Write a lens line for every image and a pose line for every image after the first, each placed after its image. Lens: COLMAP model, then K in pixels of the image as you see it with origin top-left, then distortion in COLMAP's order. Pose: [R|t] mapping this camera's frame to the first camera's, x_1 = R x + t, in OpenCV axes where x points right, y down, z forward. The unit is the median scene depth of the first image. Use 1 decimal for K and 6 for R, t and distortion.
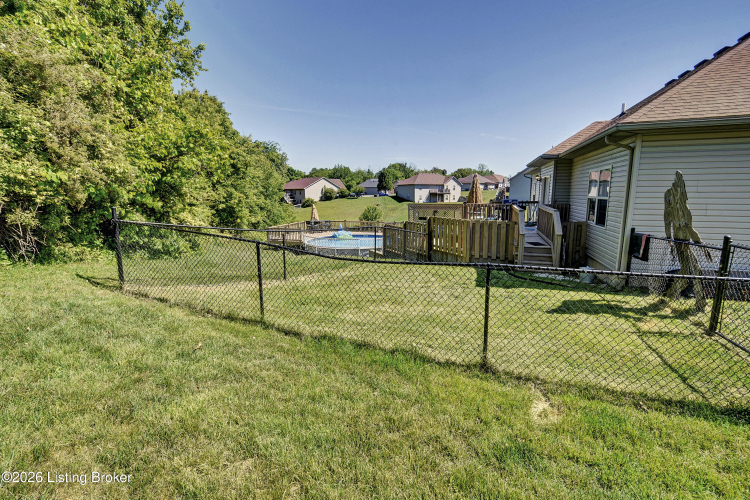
lens RADIAL K [[328.2, 0, 377.0], [0, 328.2, 243.5], [0, 0, 1]] dist [-0.003019, -0.000073]
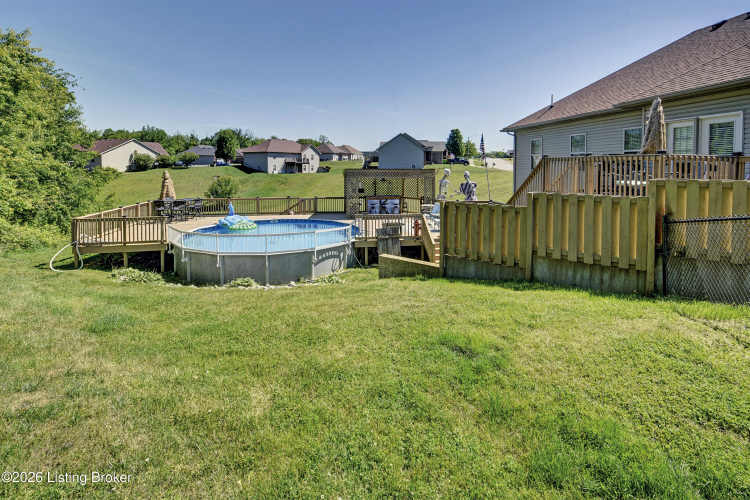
lens RADIAL K [[351.3, 0, 374.9], [0, 351.3, 174.3], [0, 0, 1]] dist [-0.001997, -0.001594]
pose [[0.887693, -0.002689, 0.460428, -0.049407], [0.061169, 0.991808, -0.112139, -0.007424], [-0.456355, 0.127709, 0.880585, 0.097076]]
